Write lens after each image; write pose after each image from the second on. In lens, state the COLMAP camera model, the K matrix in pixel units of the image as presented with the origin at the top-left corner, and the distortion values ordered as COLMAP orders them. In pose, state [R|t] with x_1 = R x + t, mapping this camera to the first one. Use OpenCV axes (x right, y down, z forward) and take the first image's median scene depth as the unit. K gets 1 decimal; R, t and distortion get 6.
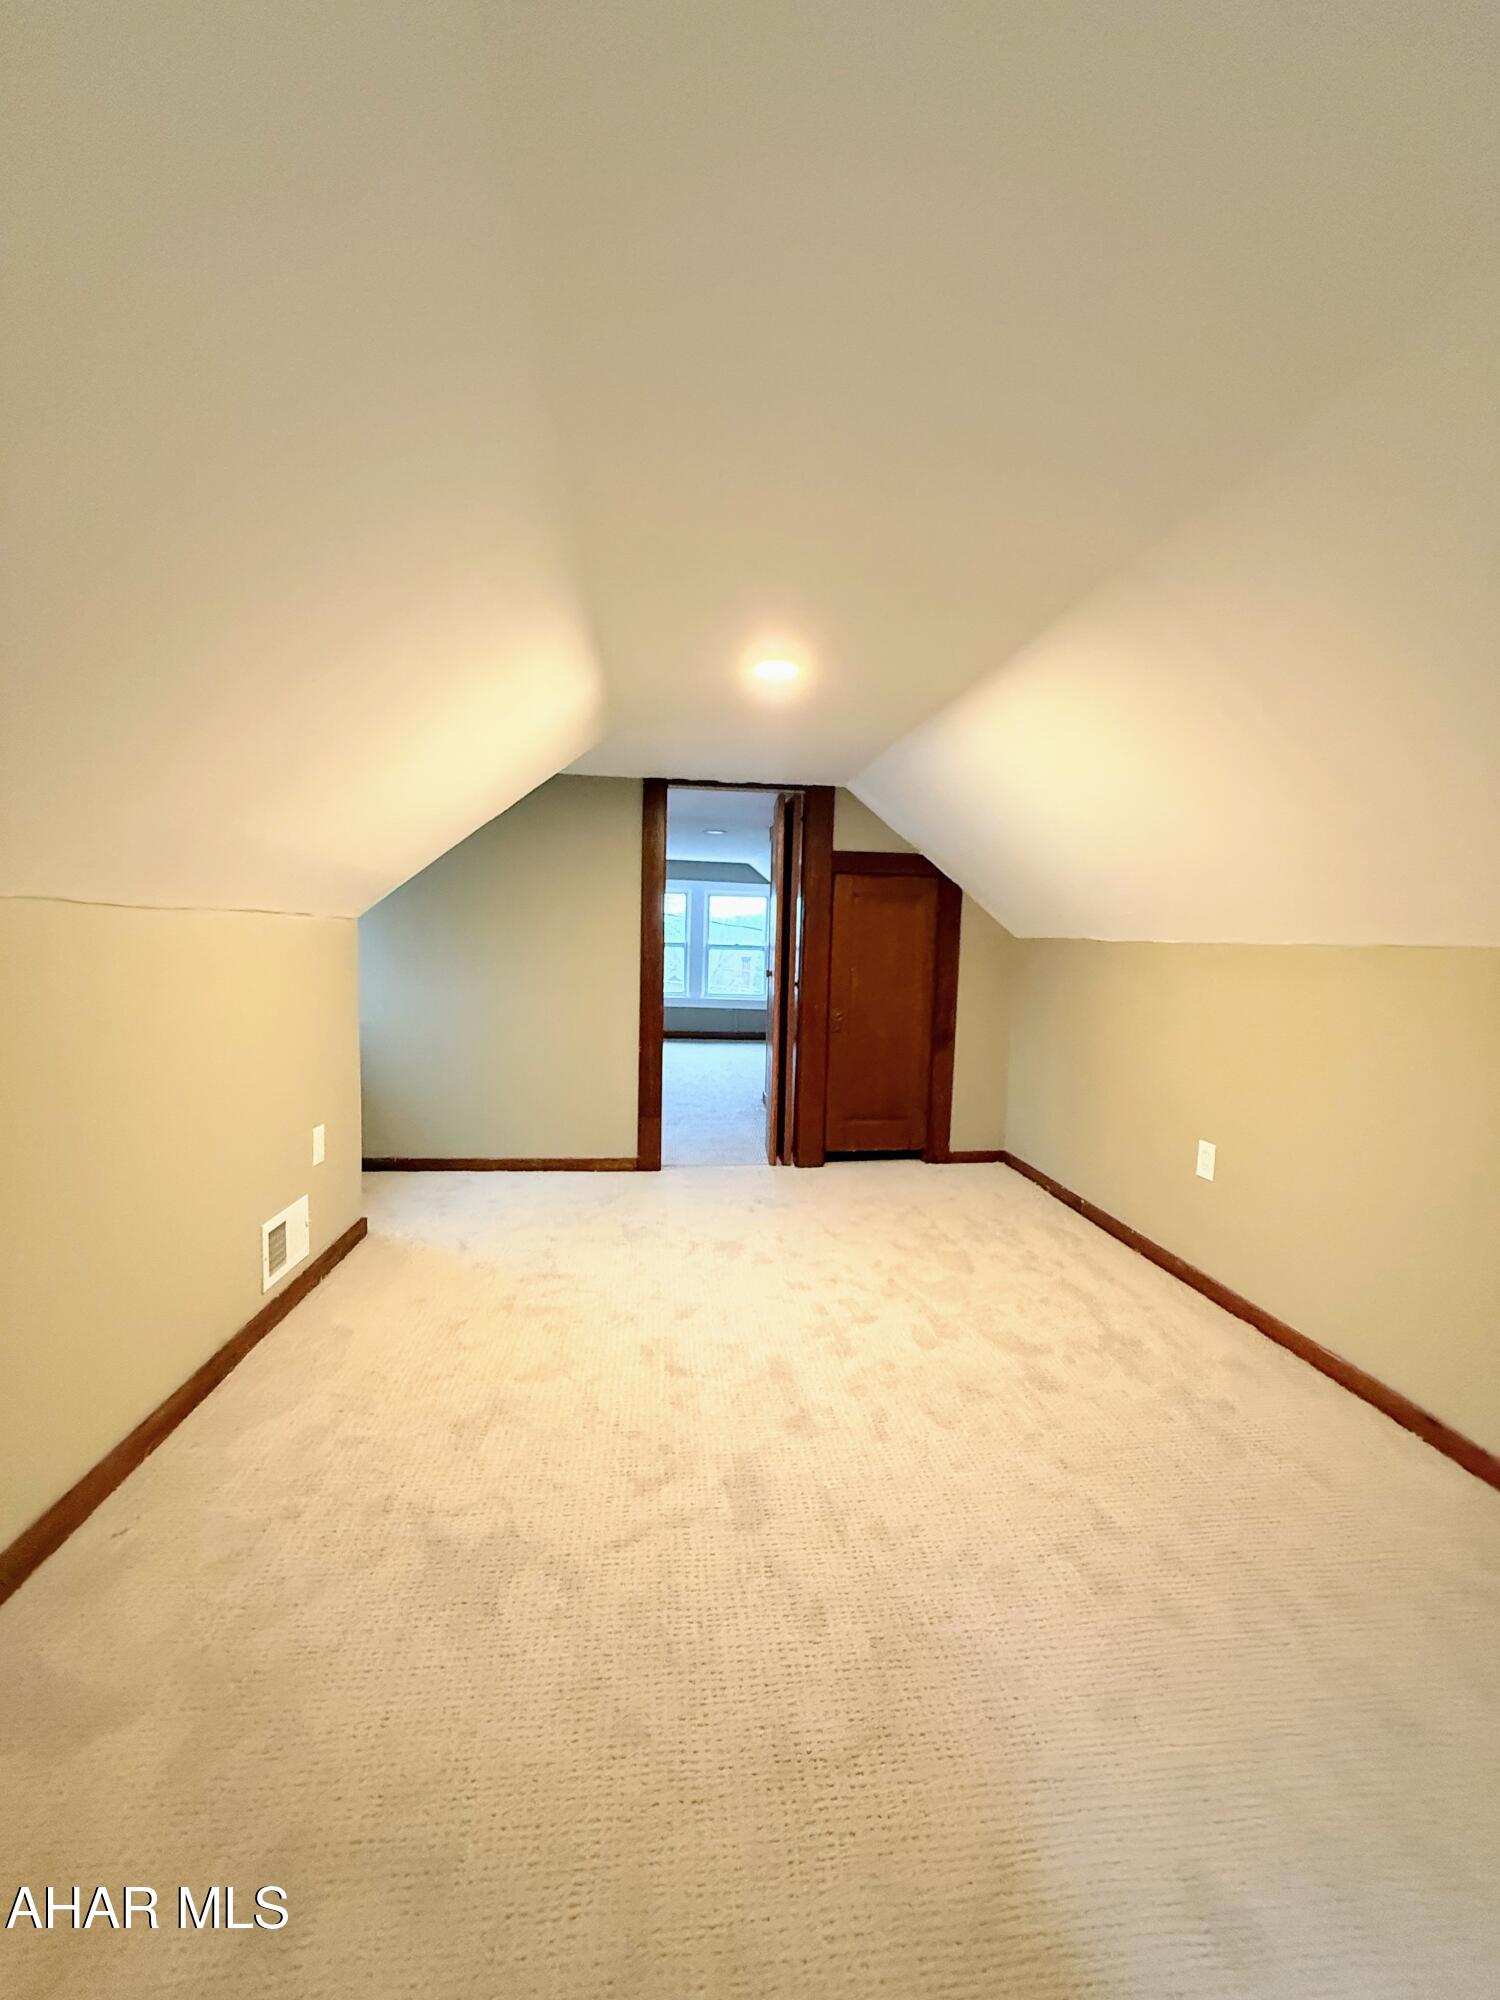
lens RADIAL K [[793.4, 0, 753.7], [0, 793.4, 1000.7], [0, 0, 1]] dist [-0.001080, 0.000549]
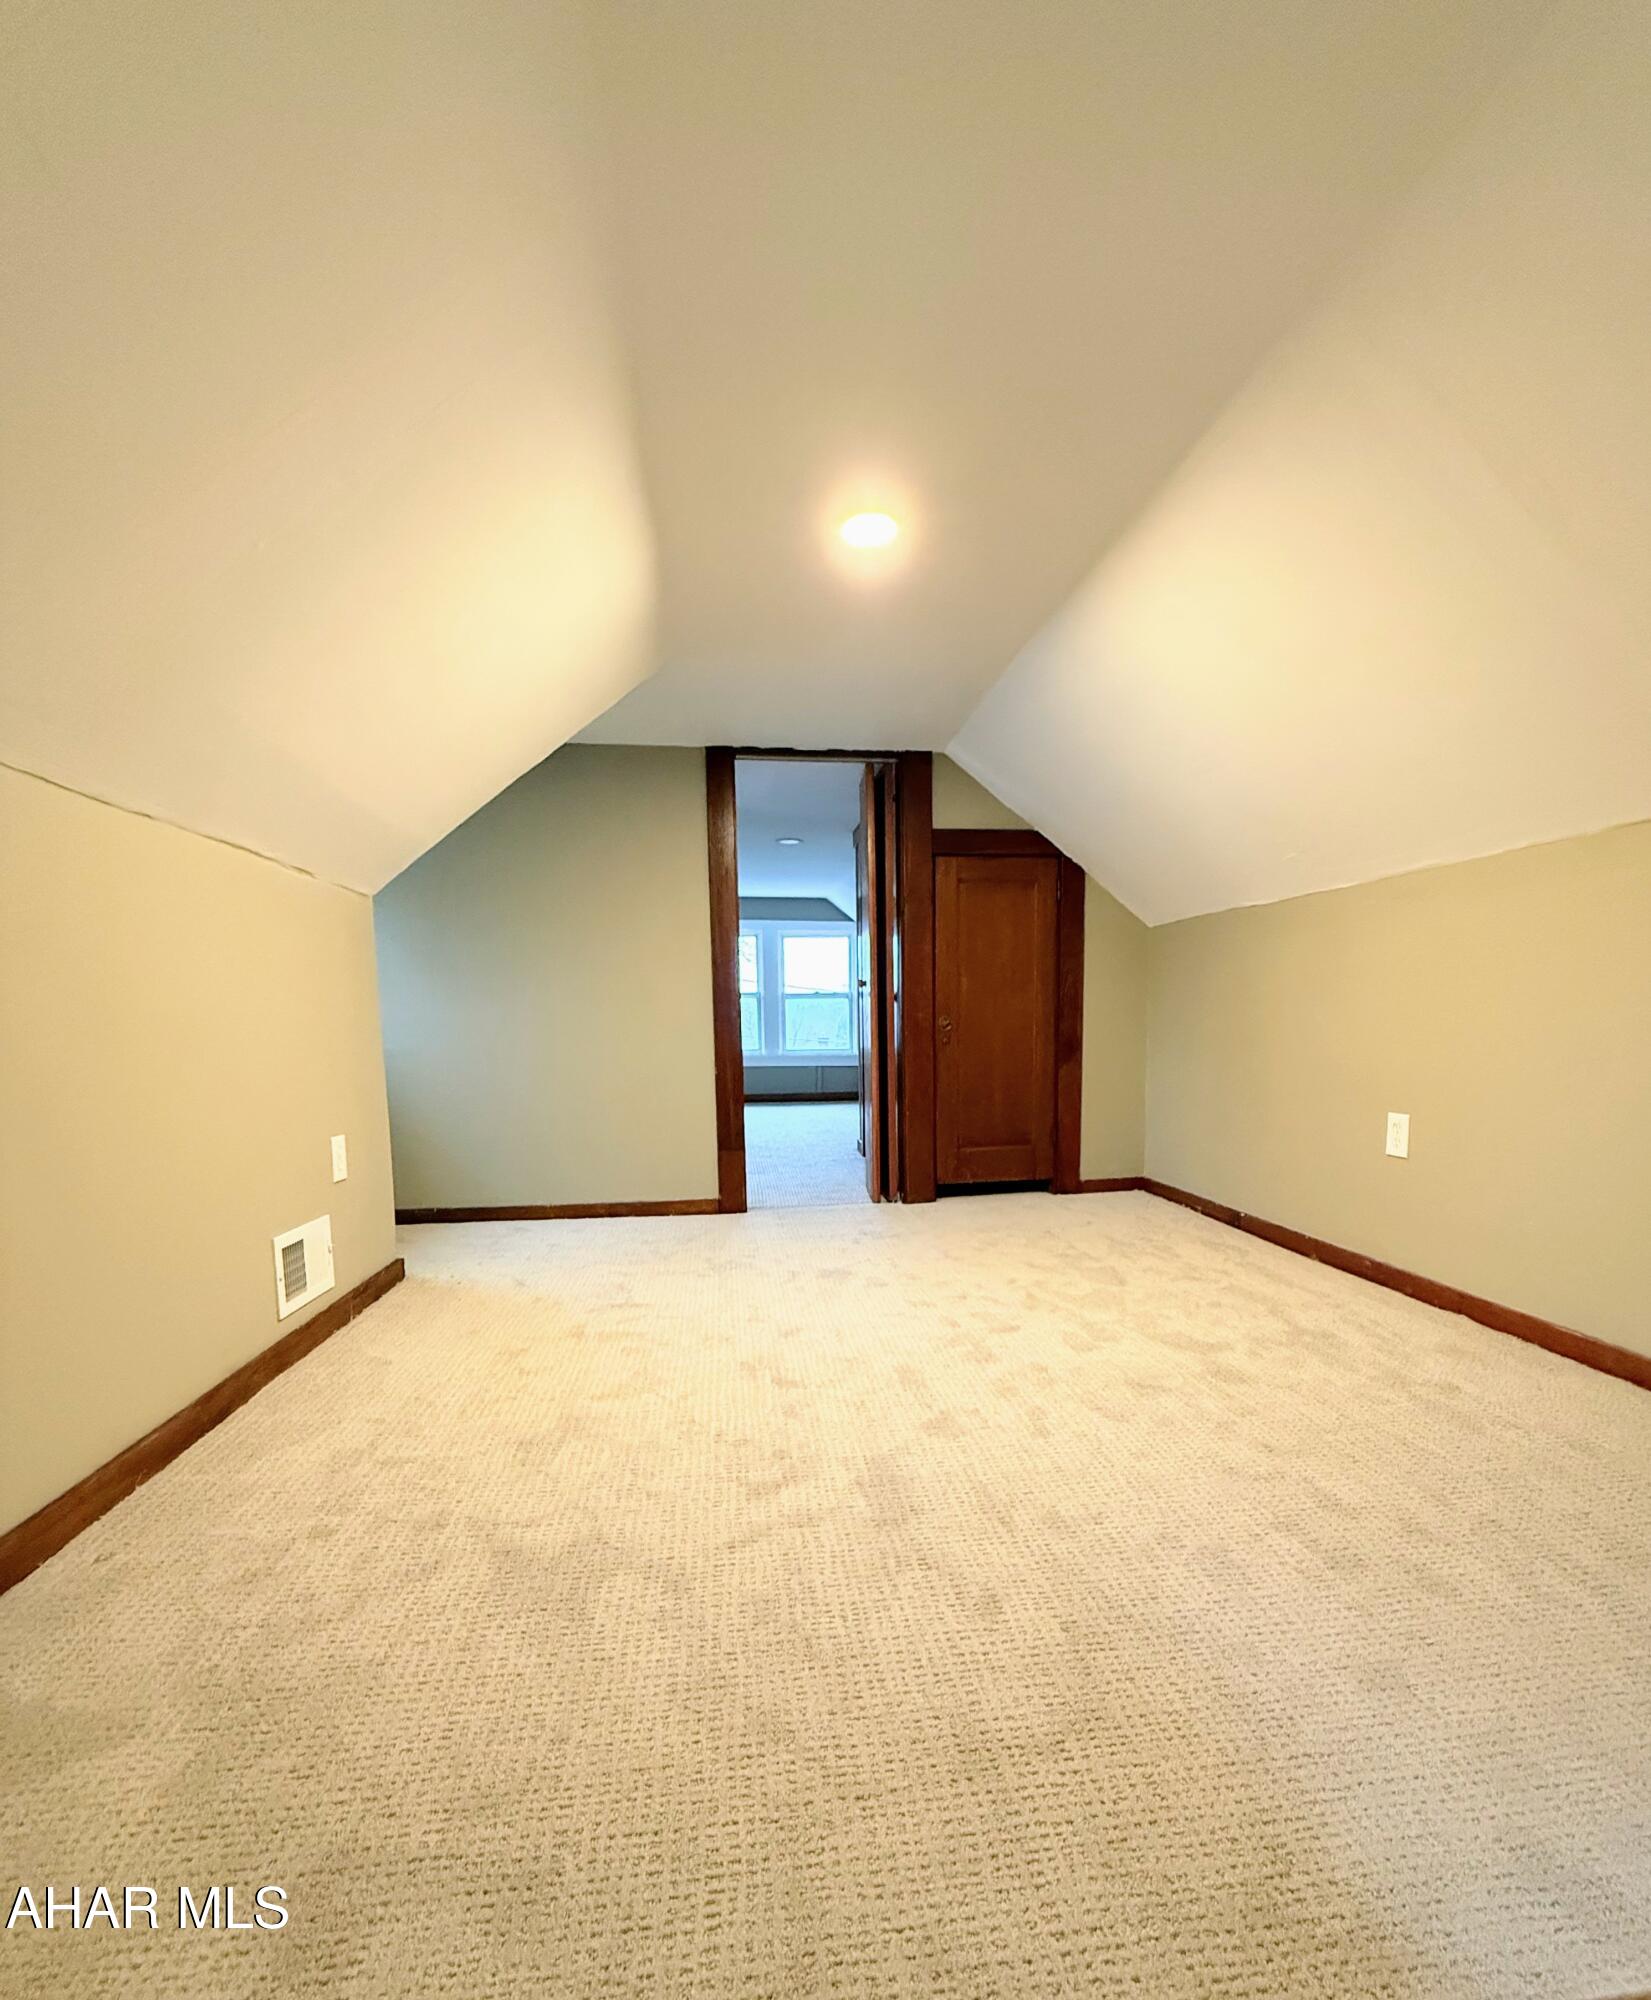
lens RADIAL K [[888.0, 0, 842.8], [0, 888.0, 1113.3], [0, 0, 1]] dist [0.000345, -0.000542]
pose [[0.999036, -0.042725, 0.010079, -0.037505], [0.042445, 0.998745, 0.026571, 0.173120], [-0.011201, -0.026118, 0.999596, 0.085331]]
